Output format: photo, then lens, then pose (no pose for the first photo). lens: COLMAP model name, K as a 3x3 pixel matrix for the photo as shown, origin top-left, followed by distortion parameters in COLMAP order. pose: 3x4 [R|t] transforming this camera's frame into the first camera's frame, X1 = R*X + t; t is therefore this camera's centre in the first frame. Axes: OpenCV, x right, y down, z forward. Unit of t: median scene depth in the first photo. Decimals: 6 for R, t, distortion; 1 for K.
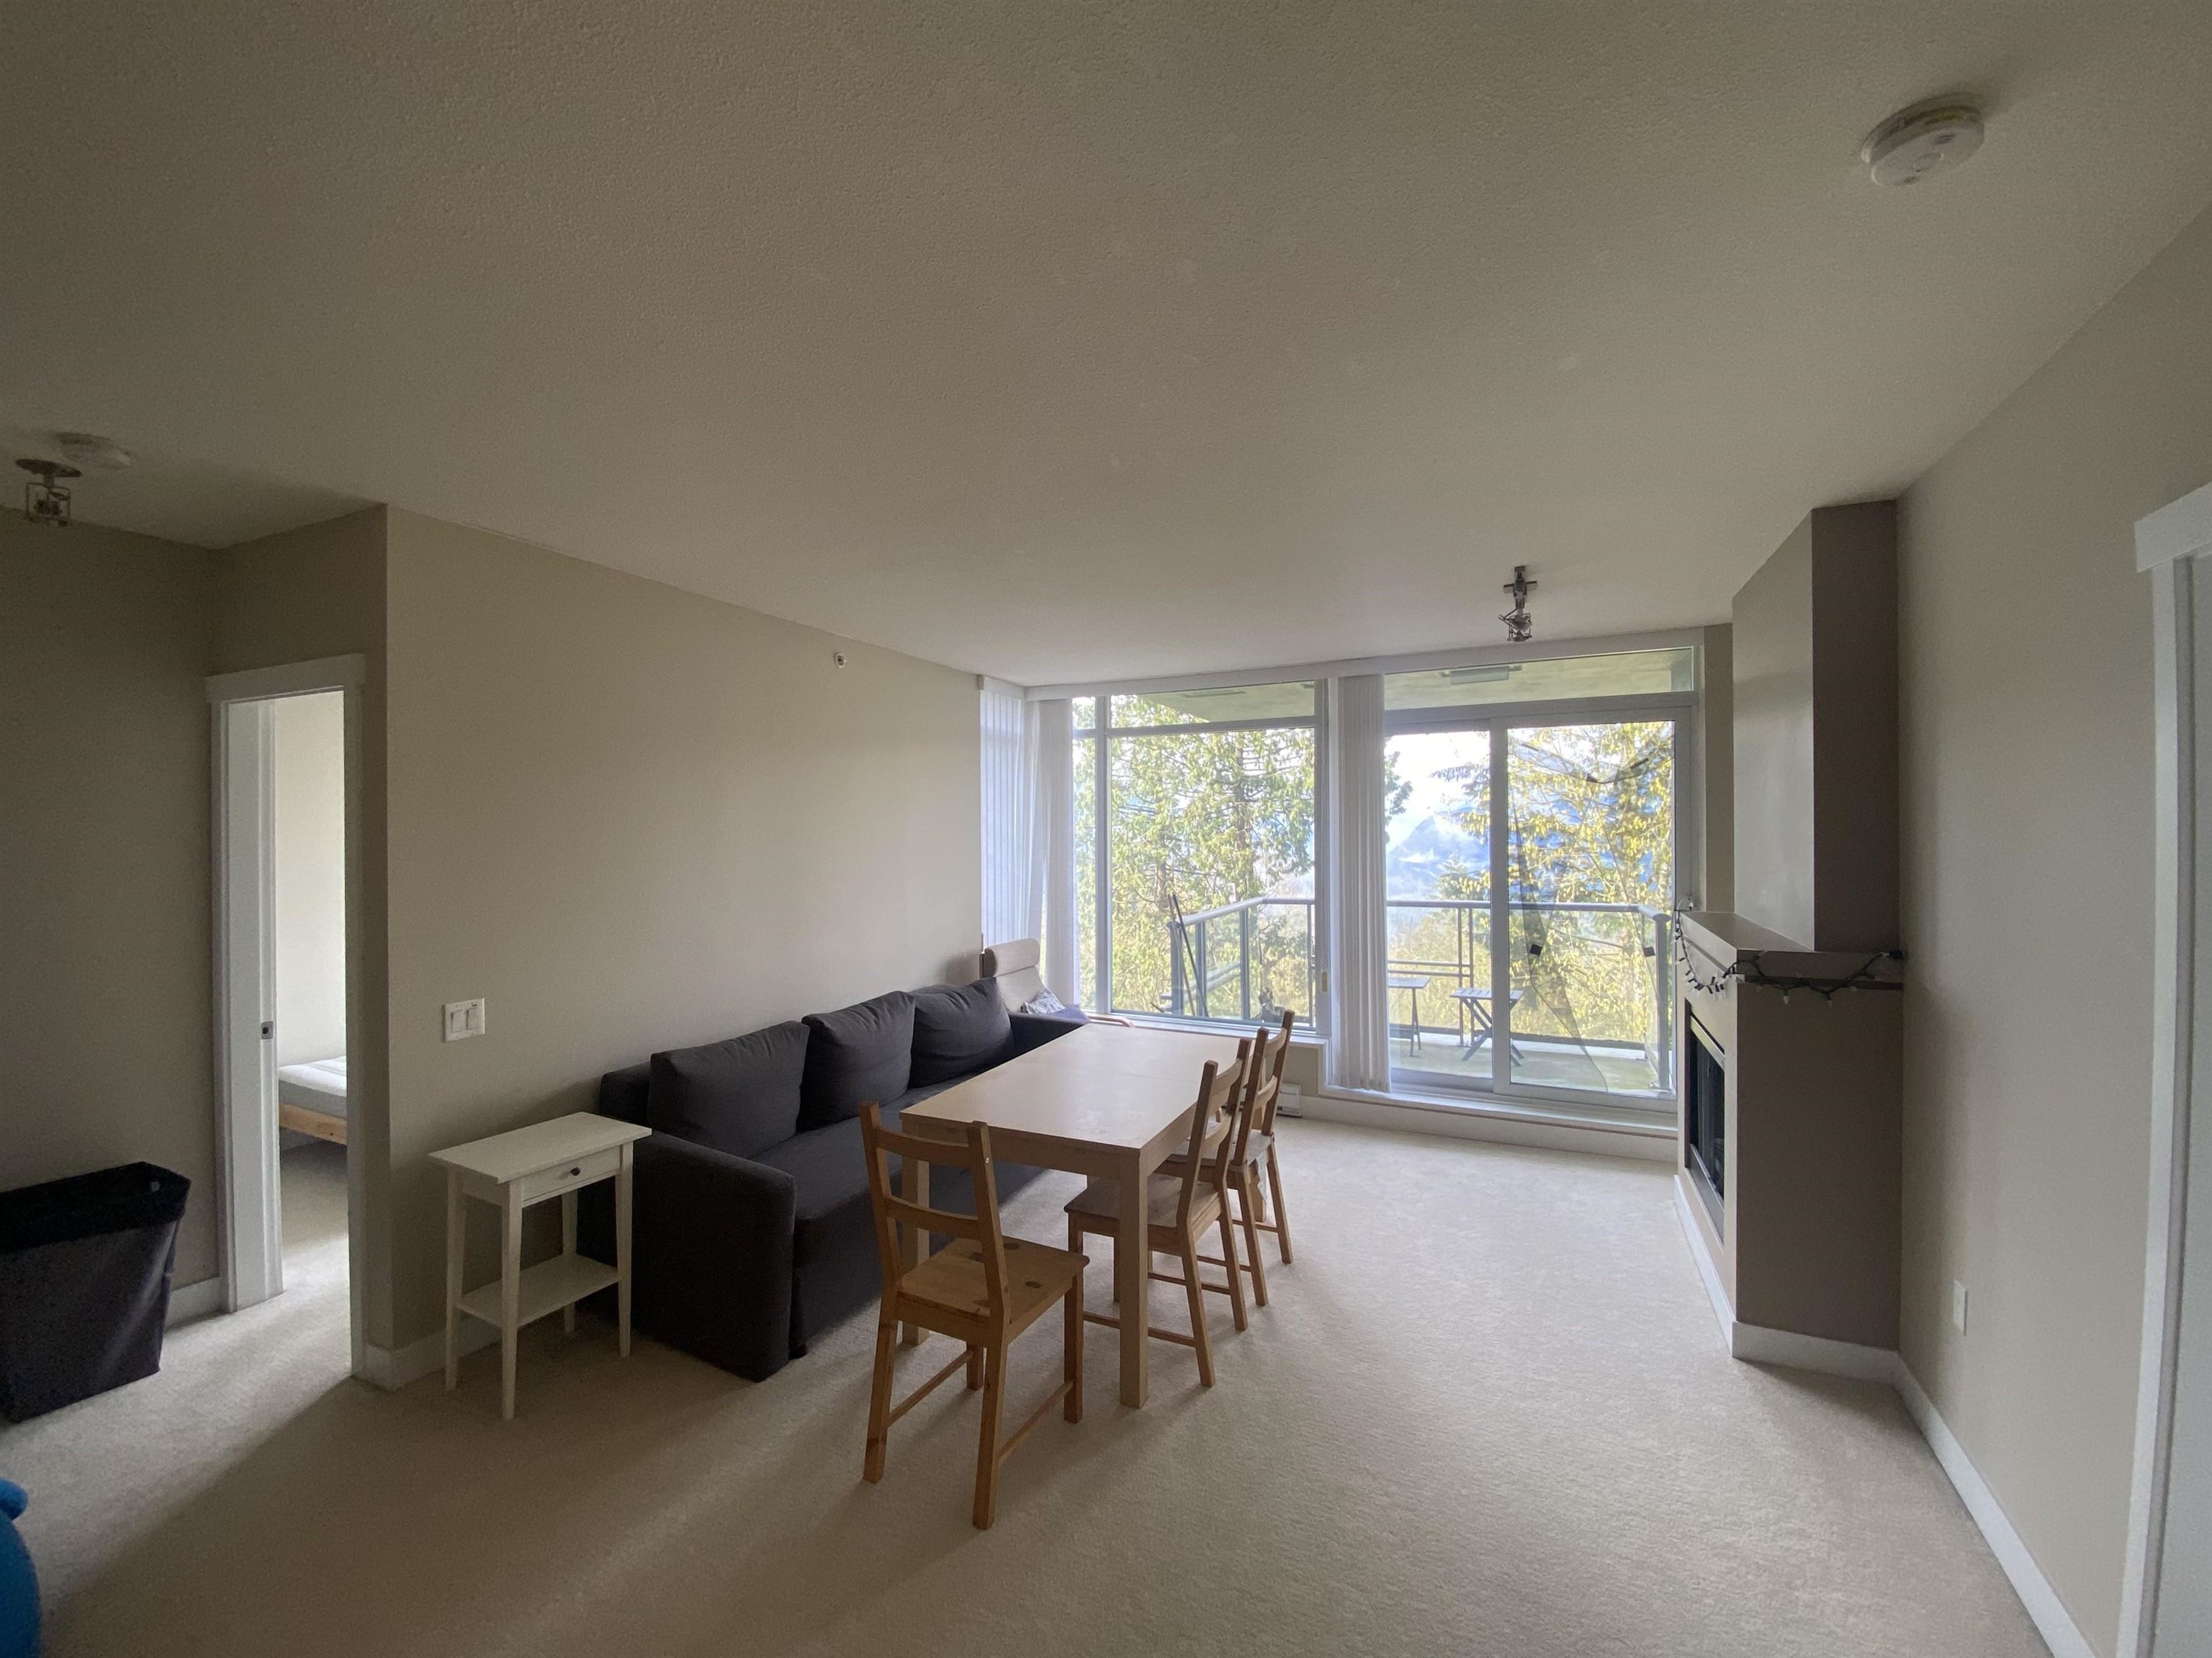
lens RADIAL K [[896.6, 0, 1111.1], [0, 896.6, 824.3], [0, 0, 1]] dist [-0.000375, -0.000251]
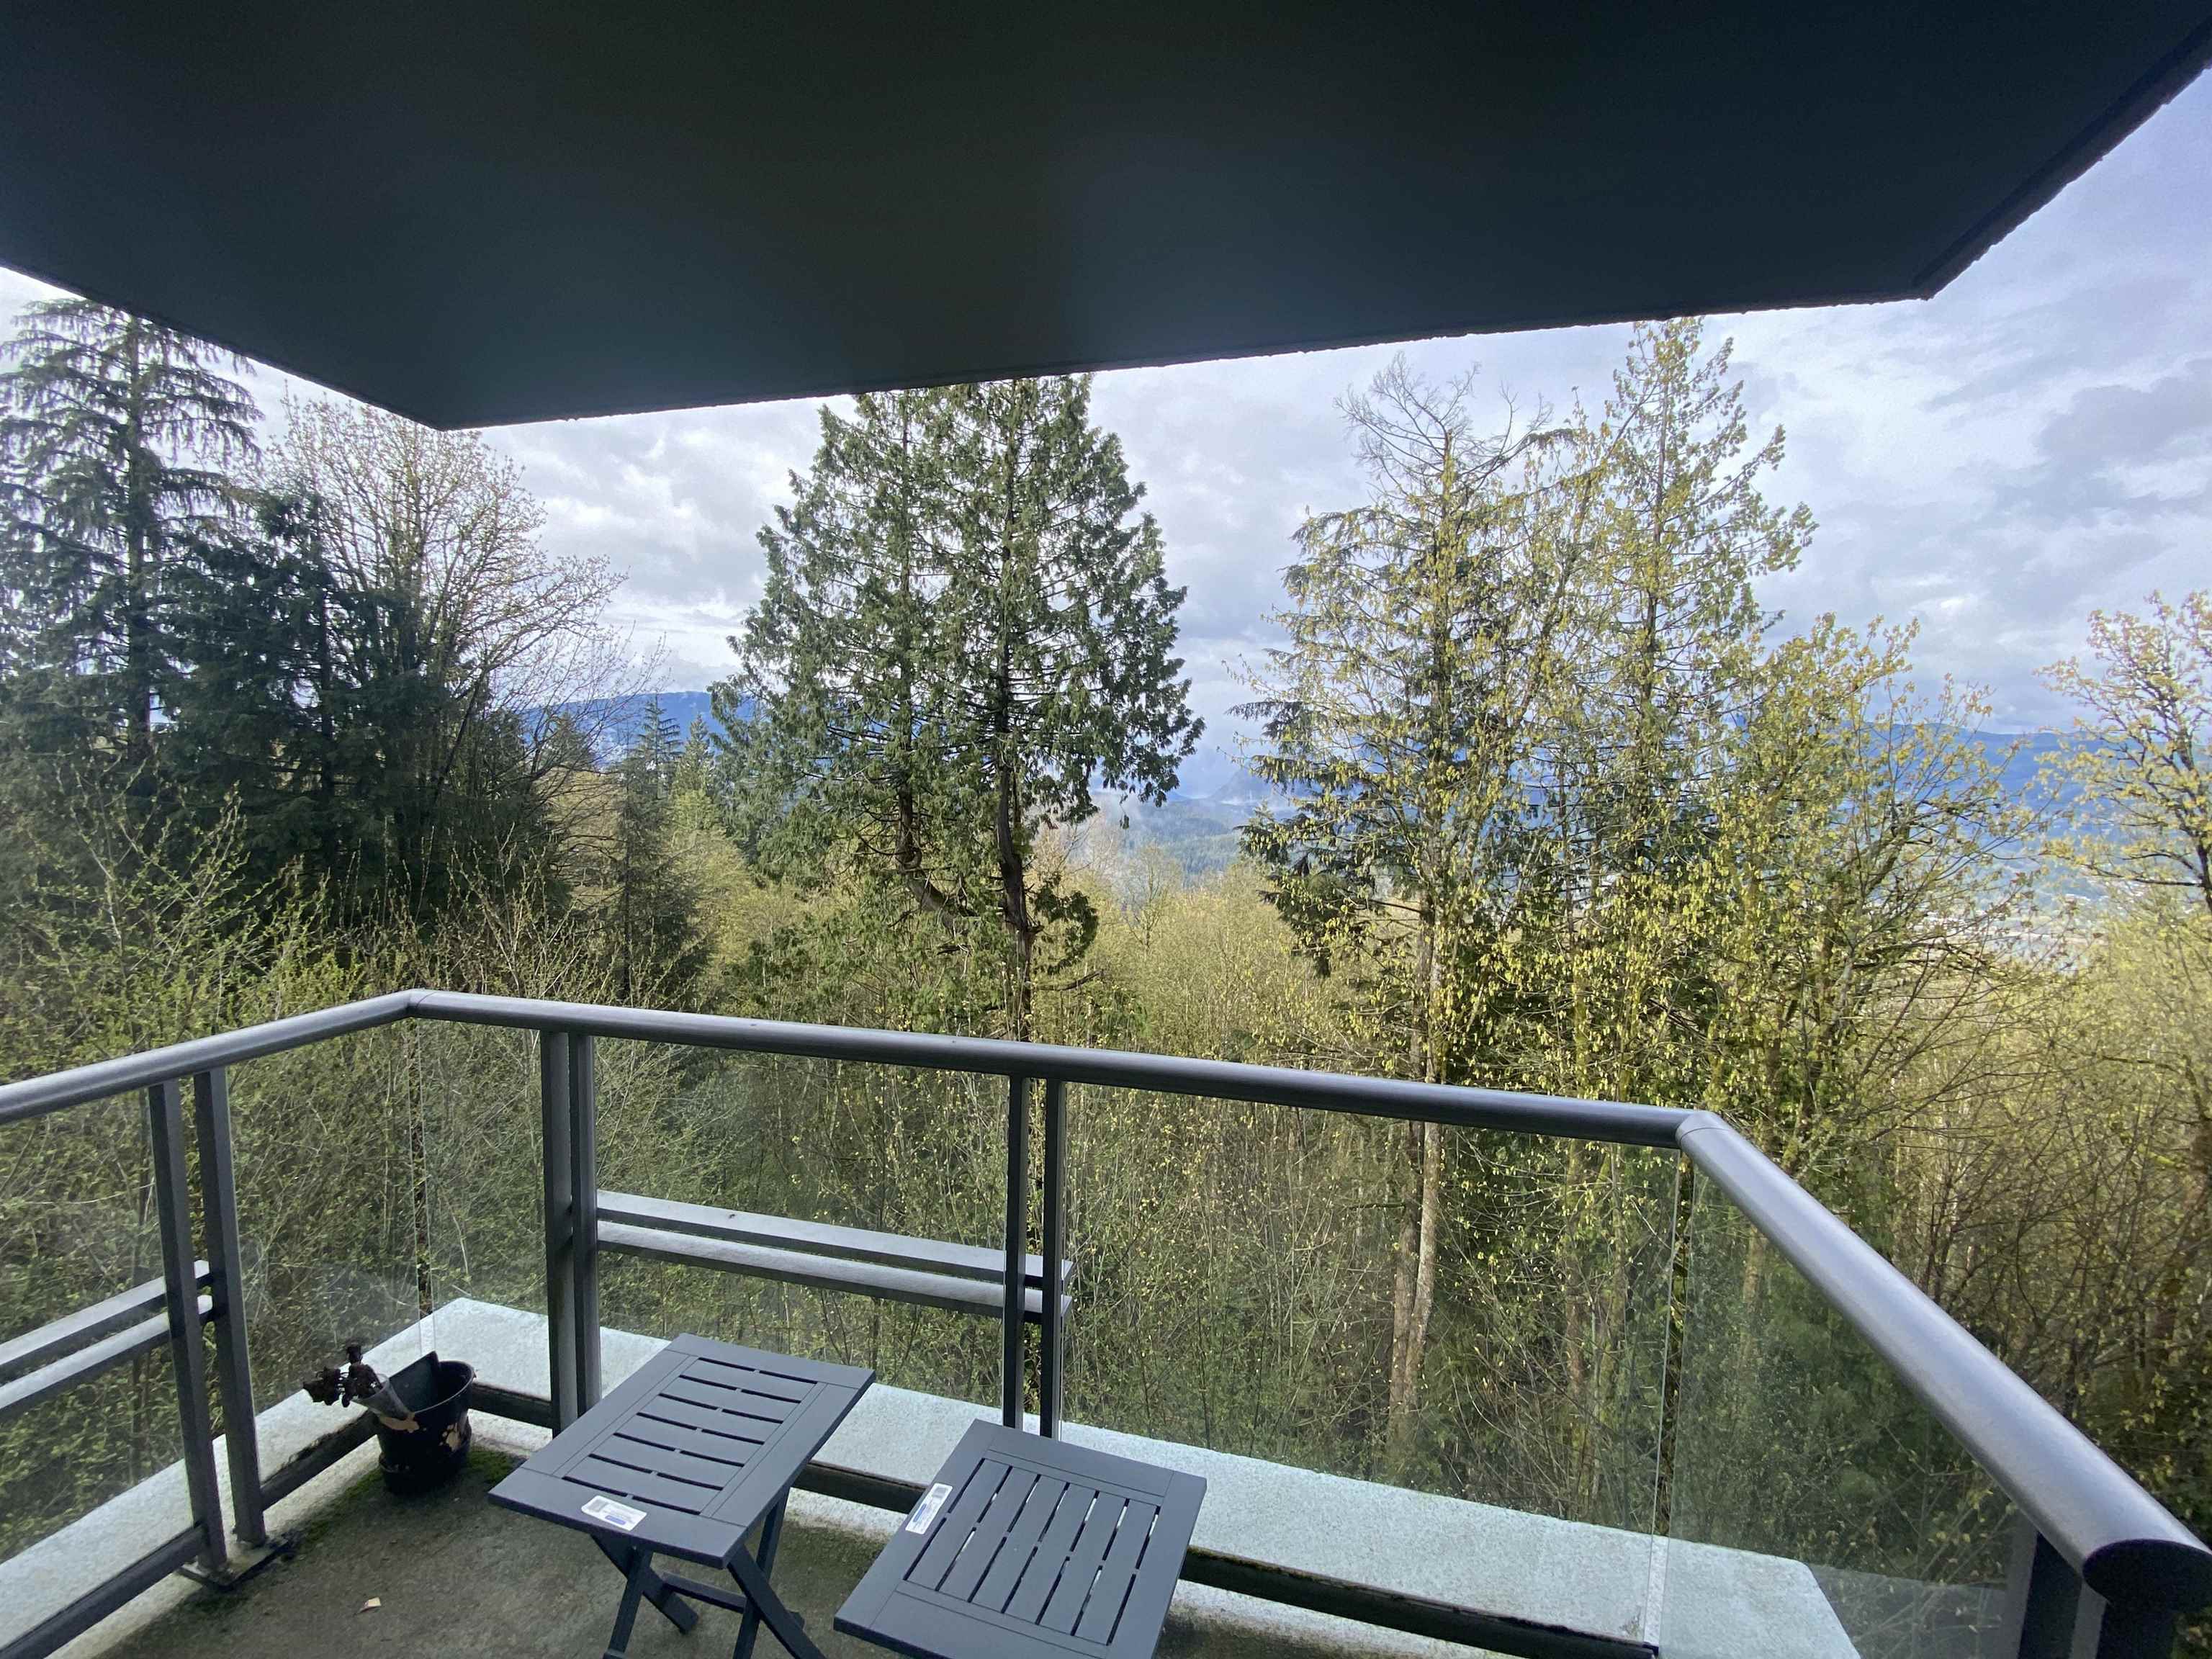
lens RADIAL K [[896.7, 0, 1111.1], [0, 896.7, 847.7], [0, 0, 1]] dist [-0.000375, -0.000251]
pose [[0.981389, 0.011094, 0.191711, 0.091291], [-0.029372, 0.995255, 0.092765, -0.000949], [-0.189772, -0.096669, 0.977058, 0.184046]]
